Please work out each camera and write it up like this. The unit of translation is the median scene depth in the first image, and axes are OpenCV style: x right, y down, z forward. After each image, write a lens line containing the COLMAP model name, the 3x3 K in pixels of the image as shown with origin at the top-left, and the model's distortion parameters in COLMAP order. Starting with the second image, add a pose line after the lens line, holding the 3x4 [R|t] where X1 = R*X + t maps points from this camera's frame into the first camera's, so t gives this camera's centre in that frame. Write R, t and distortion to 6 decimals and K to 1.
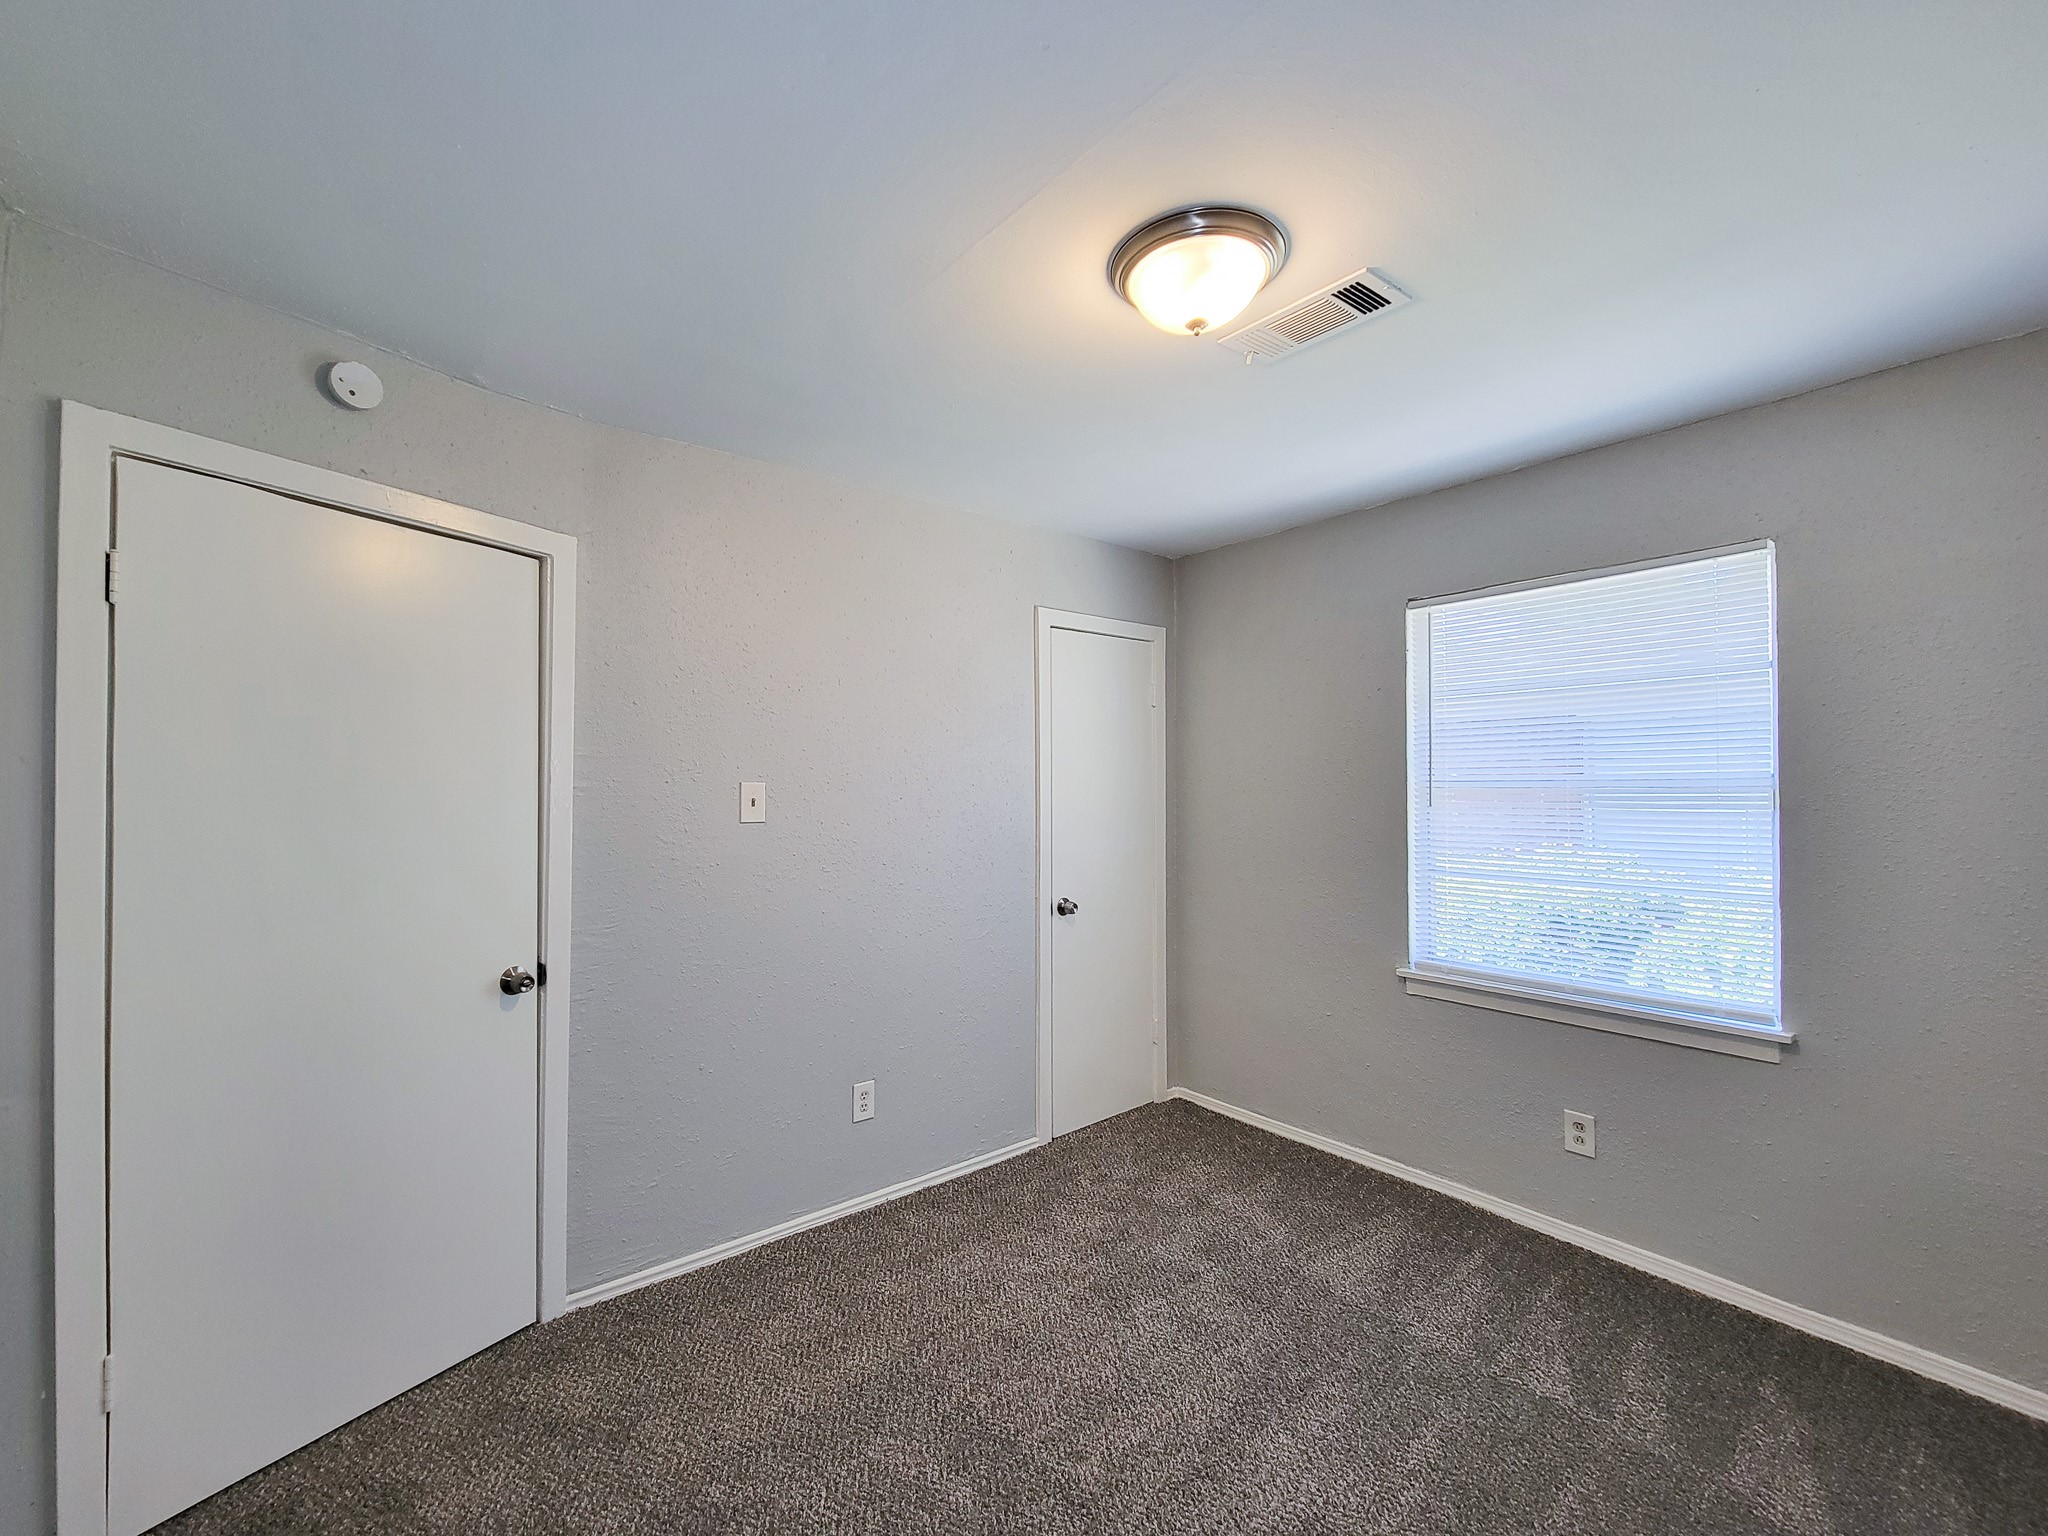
lens RADIAL K [[842.6, 0, 1030.5], [0, 842.6, 776.1], [0, 0, 1]] dist [0.000719, -0.004034]
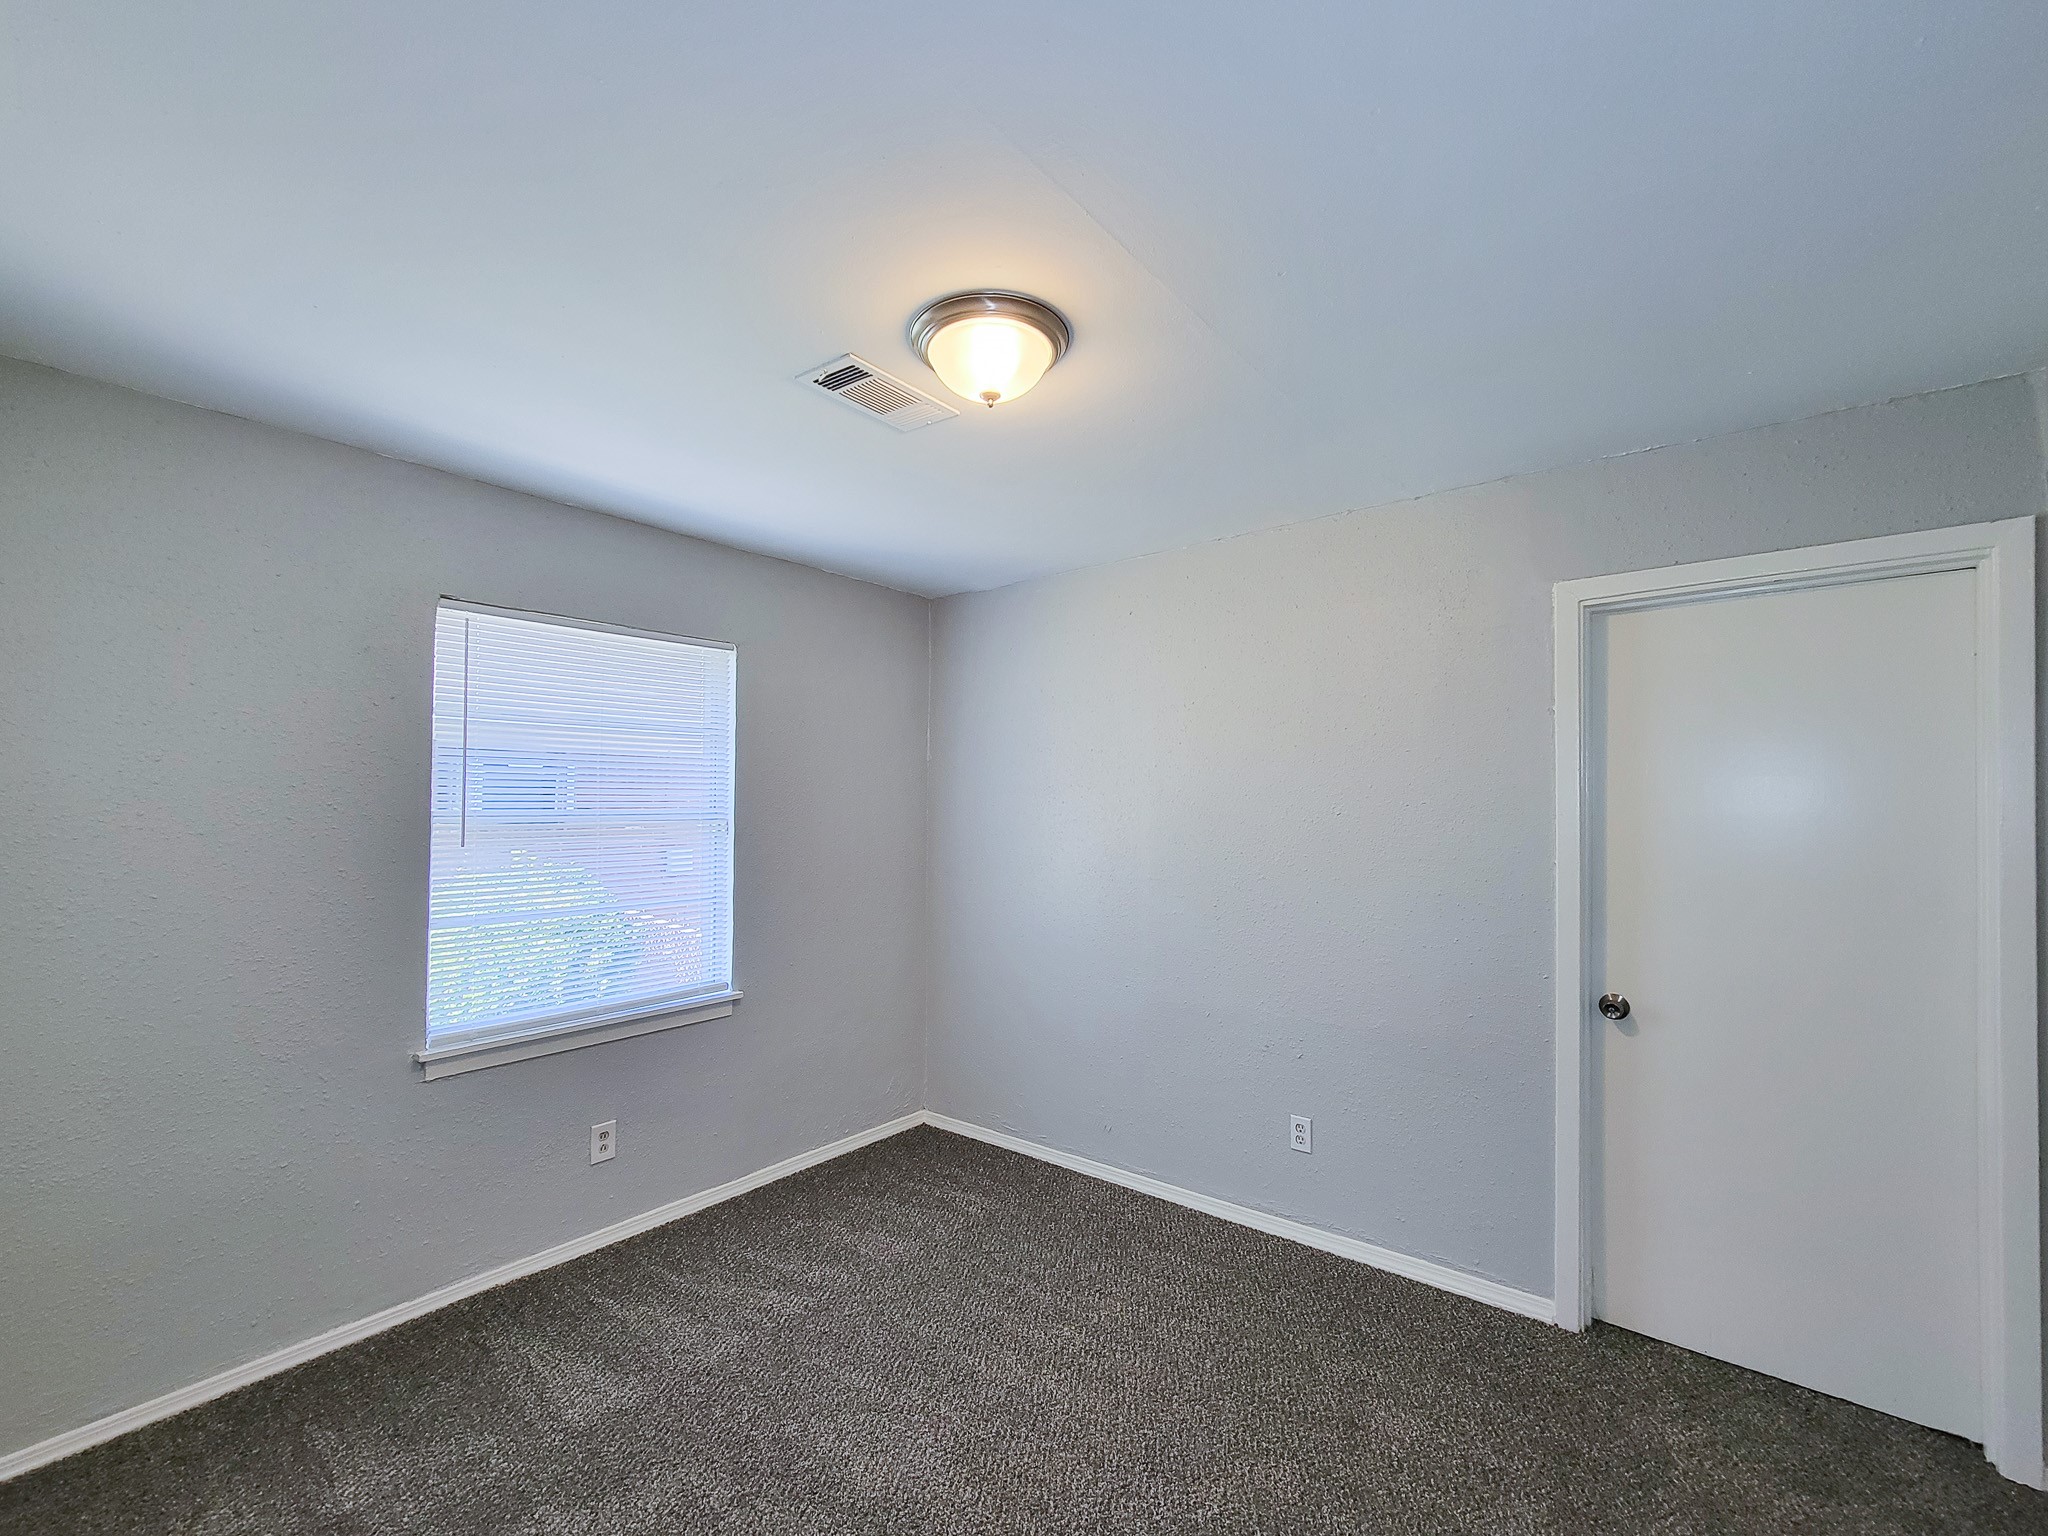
lens RADIAL K [[842.6, 0, 1031.9], [0, 842.6, 777.9], [0, 0, 1]] dist [0.000719, -0.004034]
pose [[-0.206207, 0.026971, 0.978137, -0.530071], [-0.023341, 0.999200, -0.032472, -0.021165], [-0.978230, -0.029527, -0.205412, 0.690471]]
